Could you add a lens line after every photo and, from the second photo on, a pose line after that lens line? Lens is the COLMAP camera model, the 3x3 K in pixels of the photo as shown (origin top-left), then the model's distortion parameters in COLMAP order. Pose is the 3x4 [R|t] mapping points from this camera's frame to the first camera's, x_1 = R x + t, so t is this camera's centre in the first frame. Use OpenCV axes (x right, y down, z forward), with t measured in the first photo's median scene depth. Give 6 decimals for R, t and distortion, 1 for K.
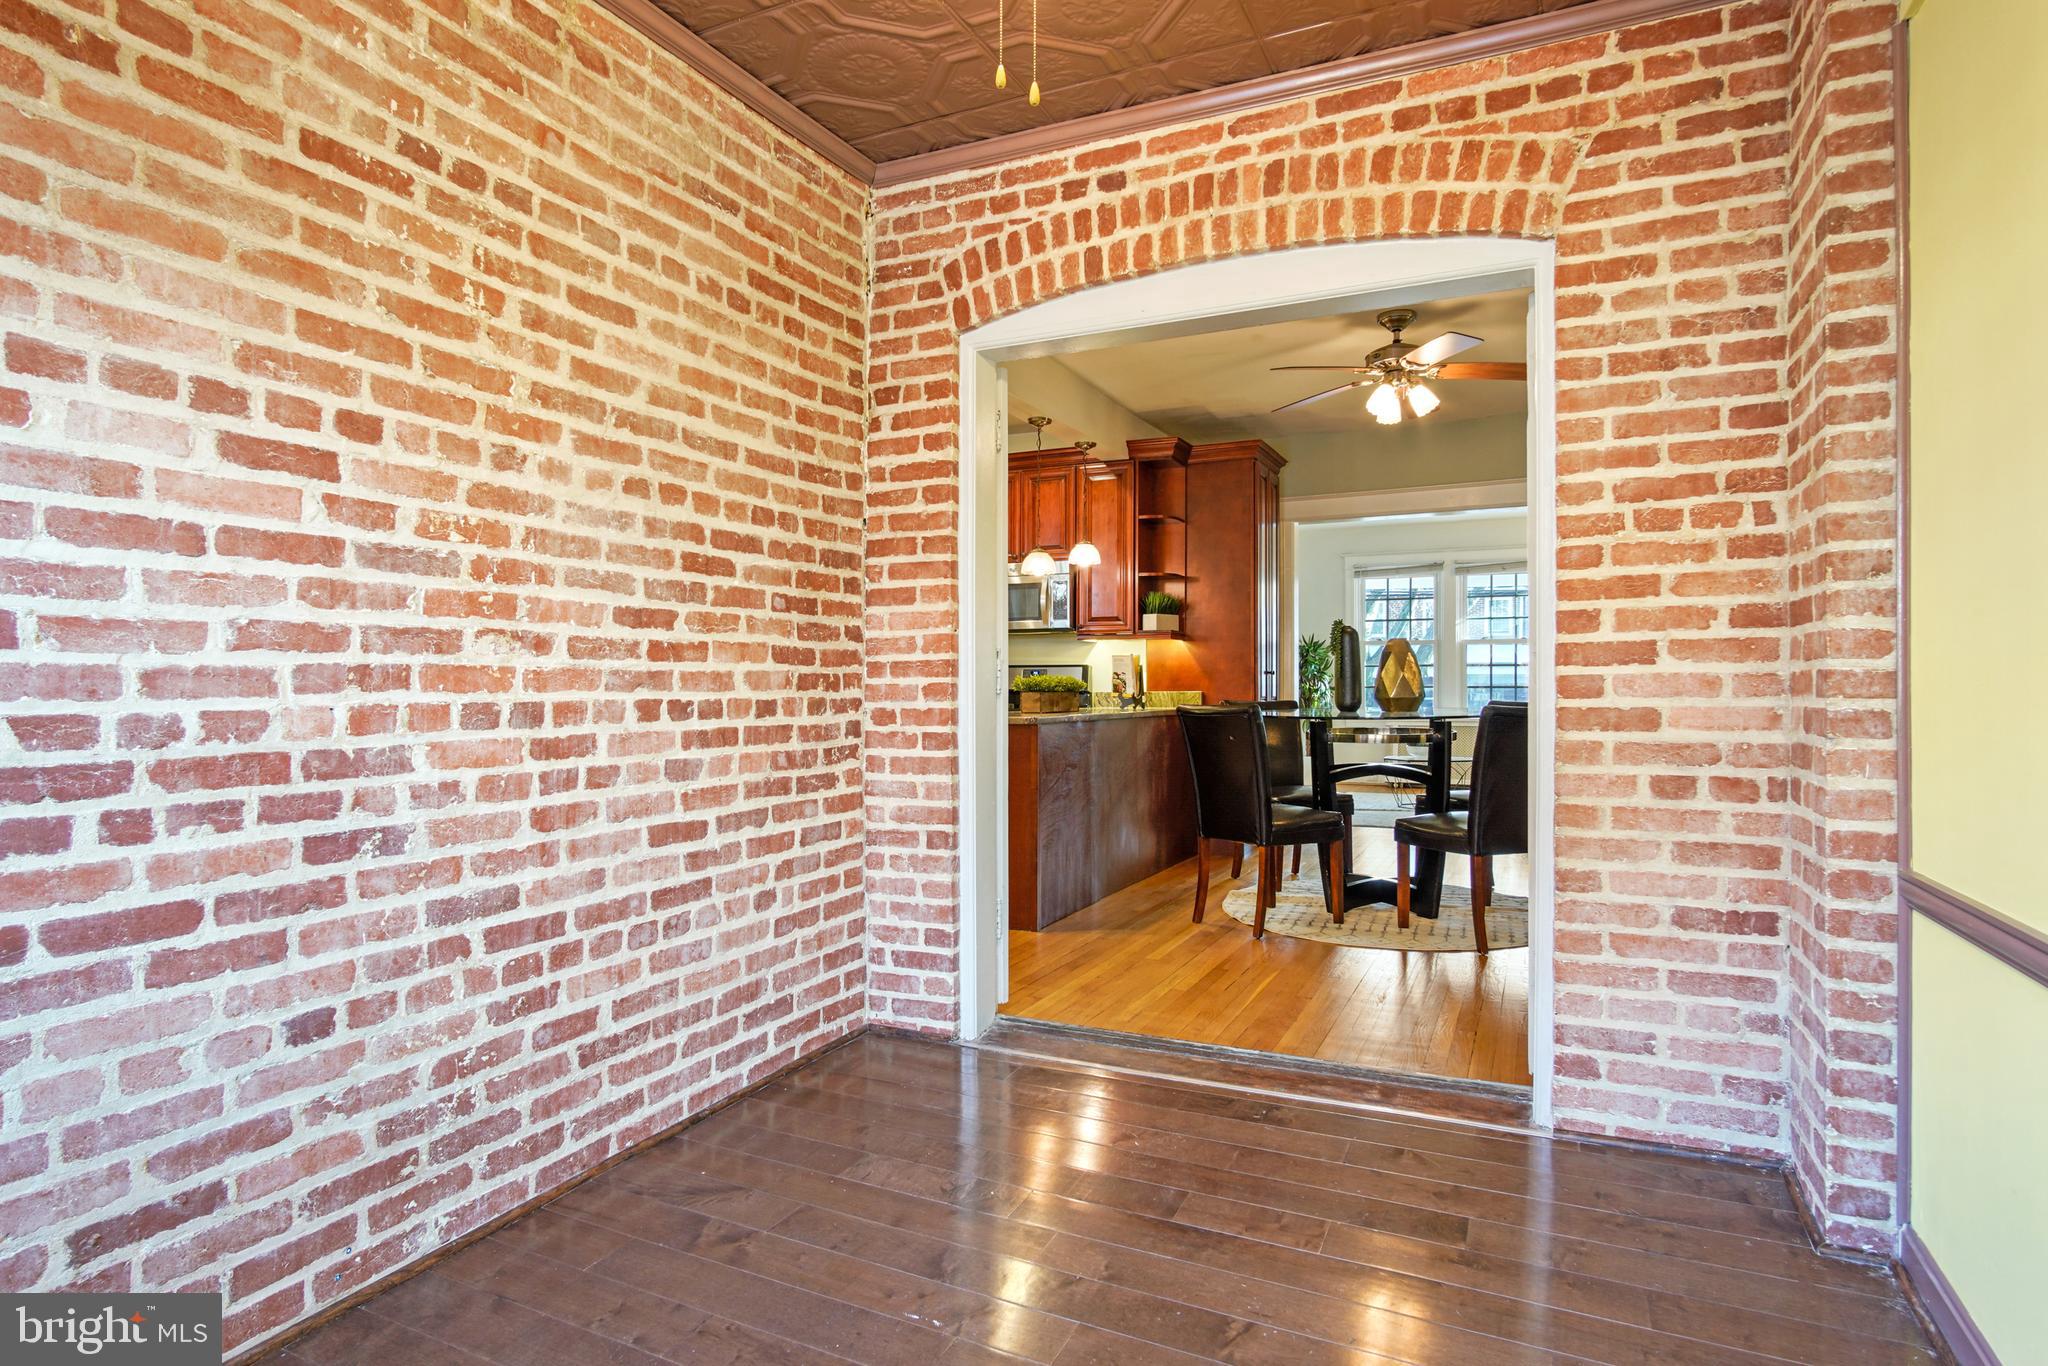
lens RADIAL K [[1105.3, 0, 1023.3], [0, 1105.3, 684.5], [0, 0, 1]] dist [-0.020673, 0.004929]
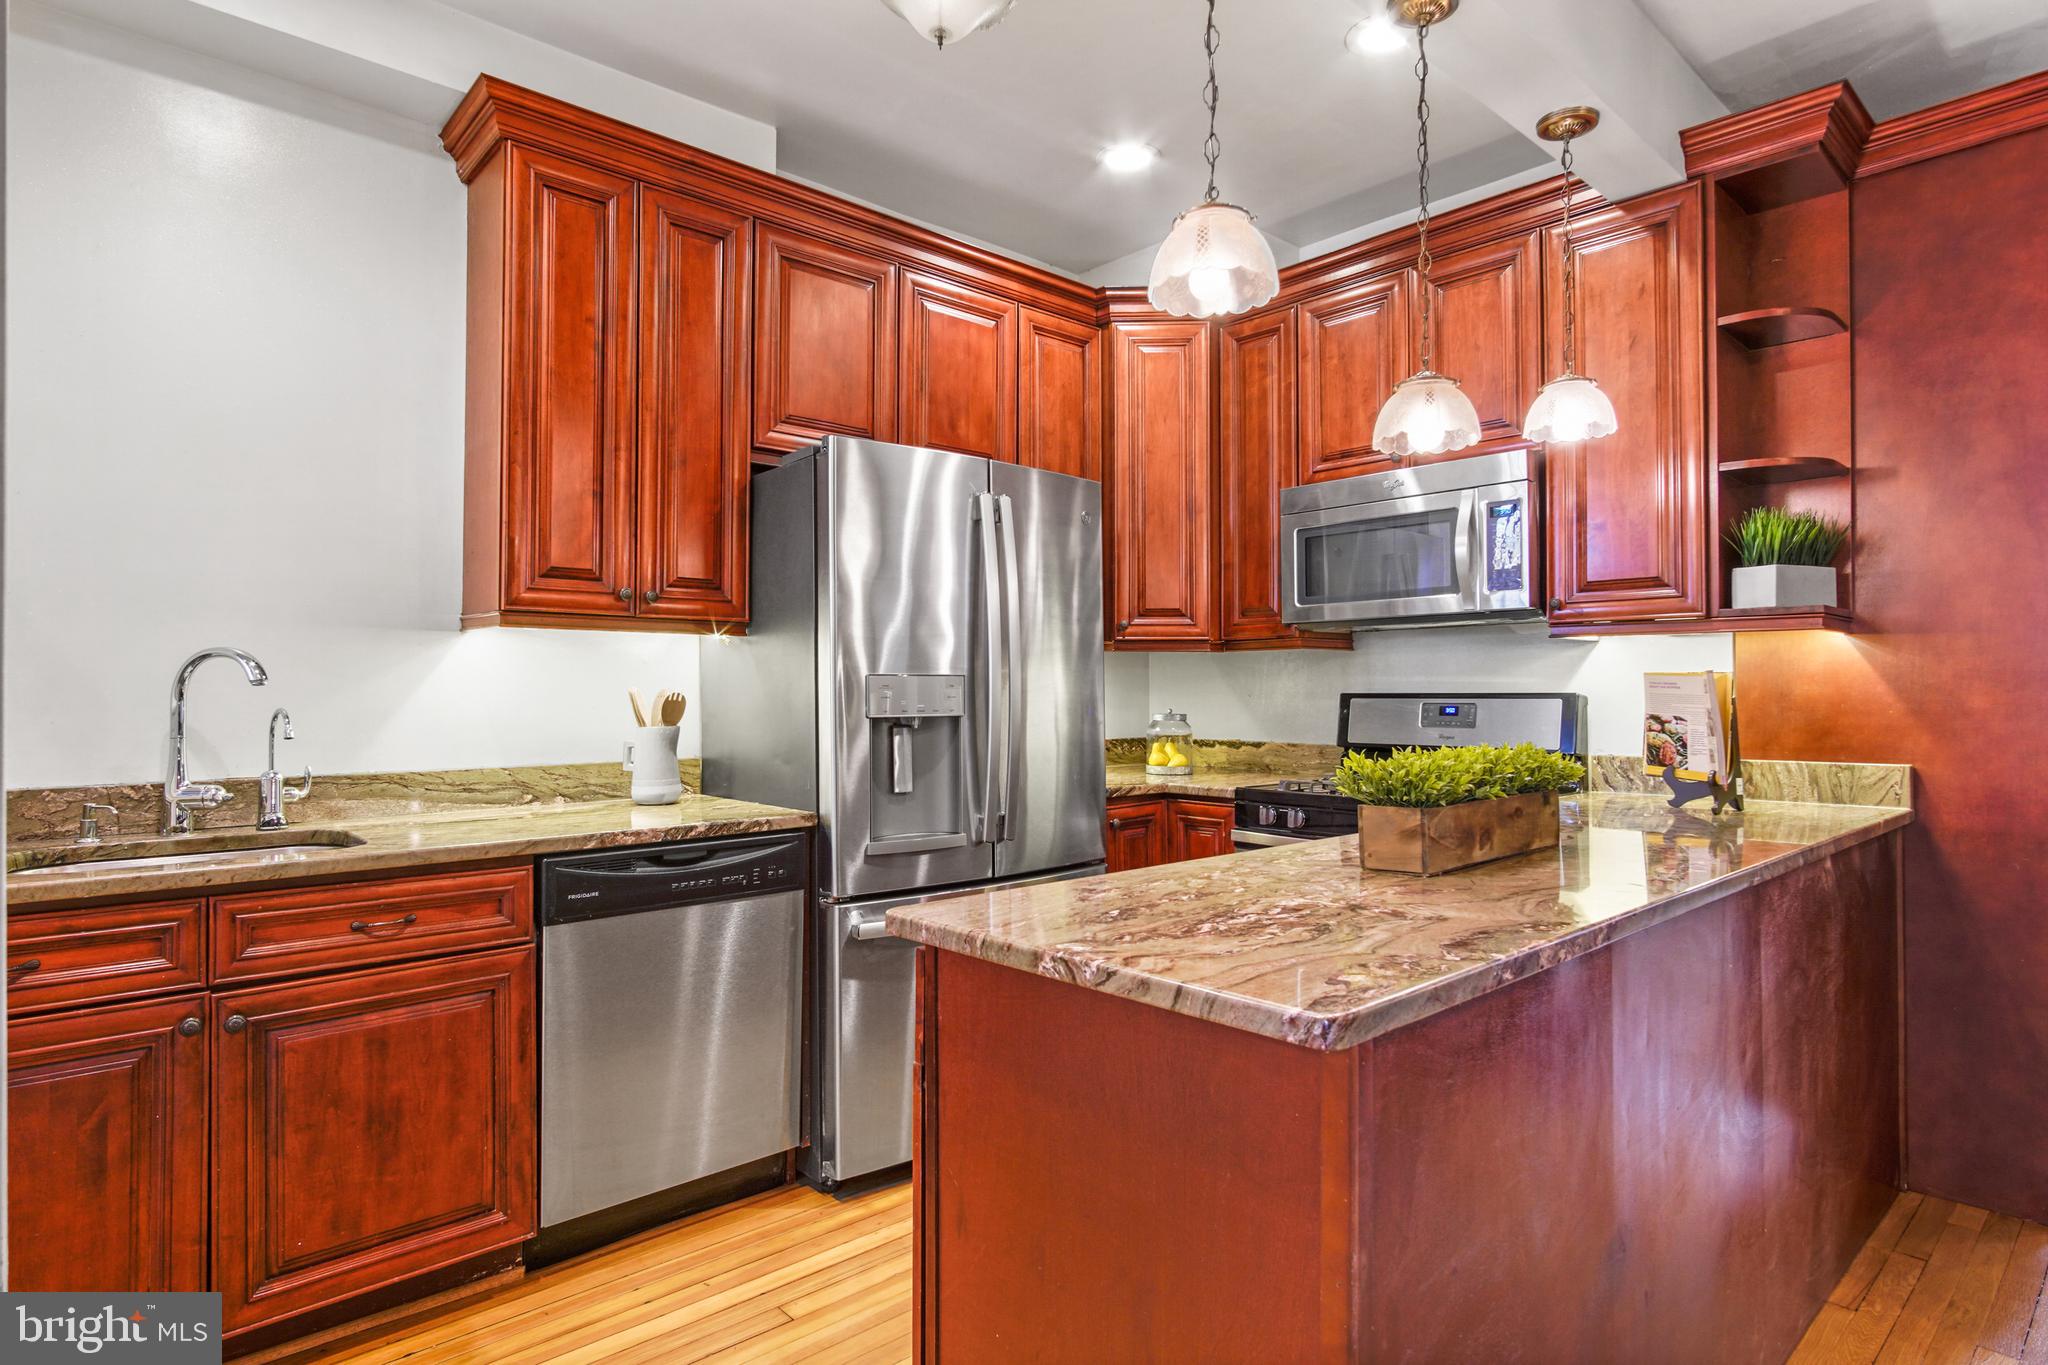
lens RADIAL K [[1105.3, 0, 1018.0], [0, 1105.3, 682.0], [0, 0, 1]] dist [-0.020673, 0.004929]
pose [[0.920993, -0.007545, -0.389507, 0.025427], [0.005795, 0.999967, -0.005666, -0.022127], [0.389537, 0.002962, 0.921006, 0.538291]]
